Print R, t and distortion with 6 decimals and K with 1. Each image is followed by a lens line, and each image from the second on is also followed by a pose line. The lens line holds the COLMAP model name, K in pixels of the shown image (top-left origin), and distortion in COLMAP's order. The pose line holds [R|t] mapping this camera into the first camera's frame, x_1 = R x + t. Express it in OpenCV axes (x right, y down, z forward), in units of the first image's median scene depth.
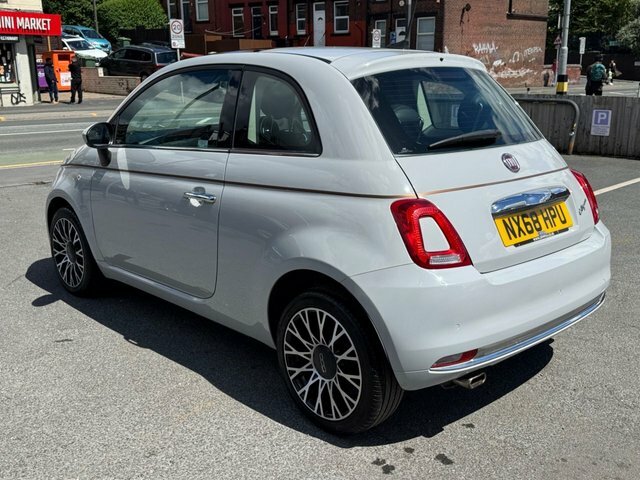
lens RADIAL K [[648.1, 0, 320.0], [0, 648.1, 240.0], [0, 0, 1]] dist [0.150375, -0.282652]
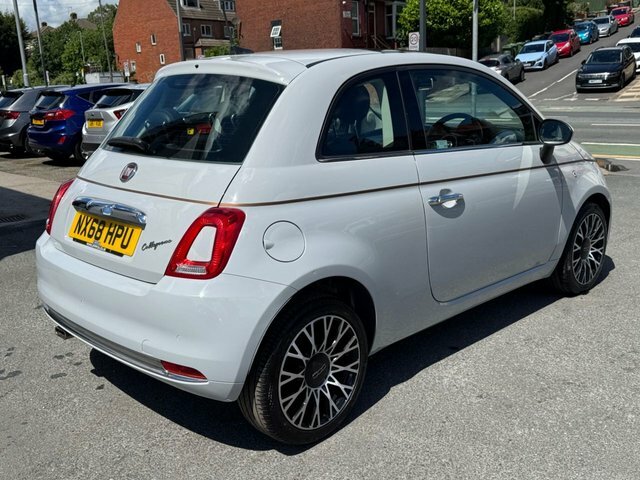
lens RADIAL K [[648.1, 0, 320.0], [0, 648.1, 240.0], [0, 0, 1]] dist [0.150375, -0.282652]
pose [[0.041887, 0.247339, -0.968023, 0.320137], [-0.215400, 0.948325, 0.232985, -0.077916], [0.975627, 0.198754, 0.092999, 0.299738]]
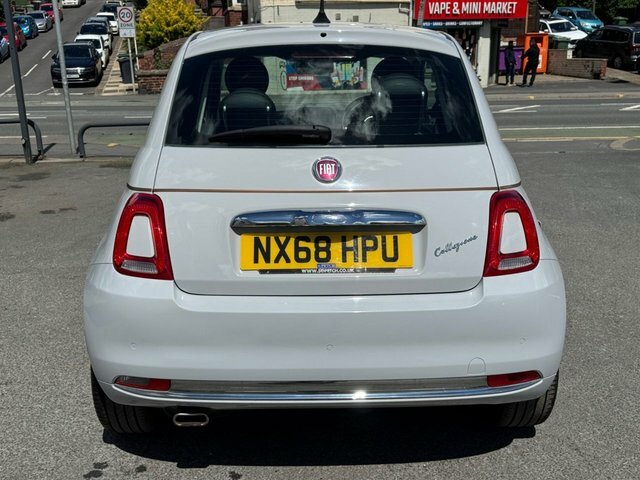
lens RADIAL K [[648.1, 0, 320.0], [0, 648.1, 240.0], [0, 0, 1]] dist [0.150375, -0.282652]
pose [[0.751150, 0.174784, -0.636573, 0.193827], [-0.159094, 0.983819, 0.082398, -0.024156], [0.640674, 0.039382, 0.766802, 0.102497]]
